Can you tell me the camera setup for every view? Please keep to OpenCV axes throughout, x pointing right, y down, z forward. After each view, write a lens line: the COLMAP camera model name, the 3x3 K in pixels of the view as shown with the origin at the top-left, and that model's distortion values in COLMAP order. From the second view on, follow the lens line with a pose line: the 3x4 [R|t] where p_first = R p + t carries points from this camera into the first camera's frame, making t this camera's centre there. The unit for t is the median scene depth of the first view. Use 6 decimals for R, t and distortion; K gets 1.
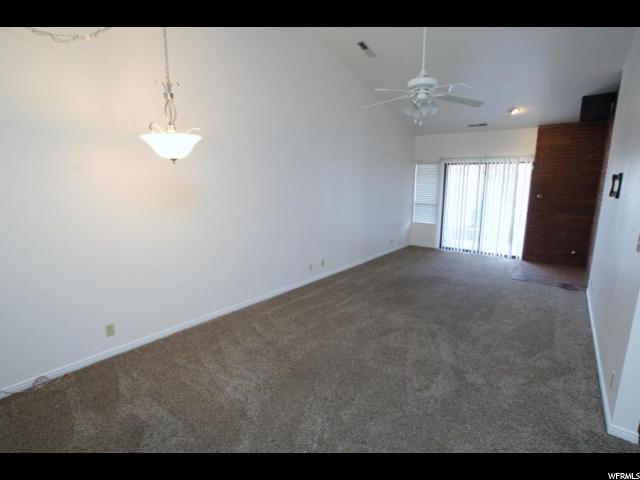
lens RADIAL K [[321.2, 0, 321.0], [0, 321.2, 243.2], [0, 0, 1]] dist [-0.068779, 0.030435]
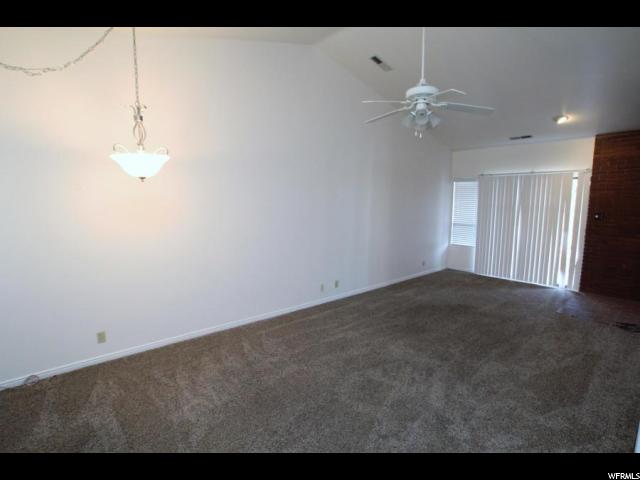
lens RADIAL K [[321.2, 0, 321.0], [0, 321.2, 243.2], [0, 0, 1]] dist [-0.068779, 0.030435]
pose [[0.981952, 0.024792, -0.187498, 0.212797], [-0.035636, 0.997867, -0.054691, -0.008426], [0.185742, 0.060386, 0.980741, 0.066175]]
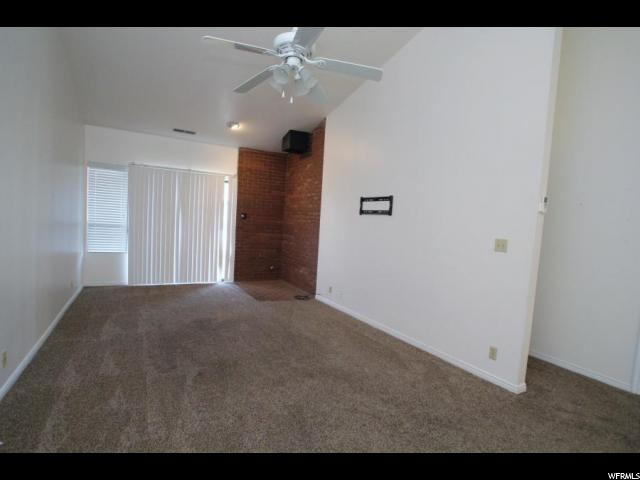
lens RADIAL K [[321.2, 0, 321.0], [0, 321.2, 243.2], [0, 0, 1]] dist [-0.068779, 0.030435]
pose [[0.372203, -0.046262, 0.926998, -0.324510], [0.117364, 0.993086, 0.002437, -0.065290], [-0.920701, 0.107889, 0.375059, 0.705744]]
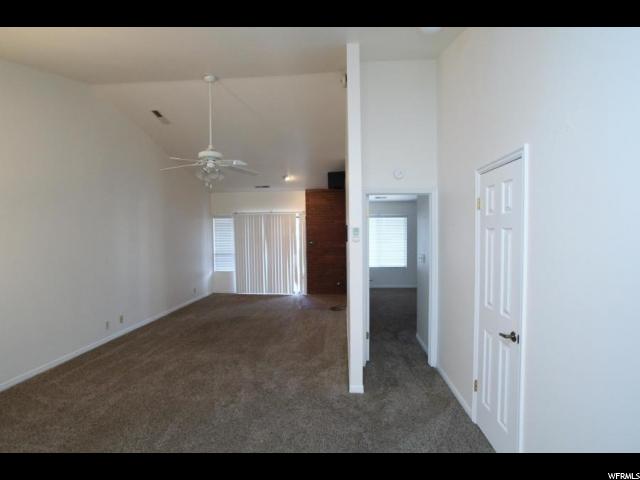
lens RADIAL K [[321.2, 0, 321.0], [0, 321.2, 243.2], [0, 0, 1]] dist [-0.068779, 0.030435]
pose [[0.828337, -0.029139, 0.559472, -0.026094], [0.118264, 0.985237, -0.123784, 0.038229], [-0.547606, 0.168701, 0.819554, -0.200276]]
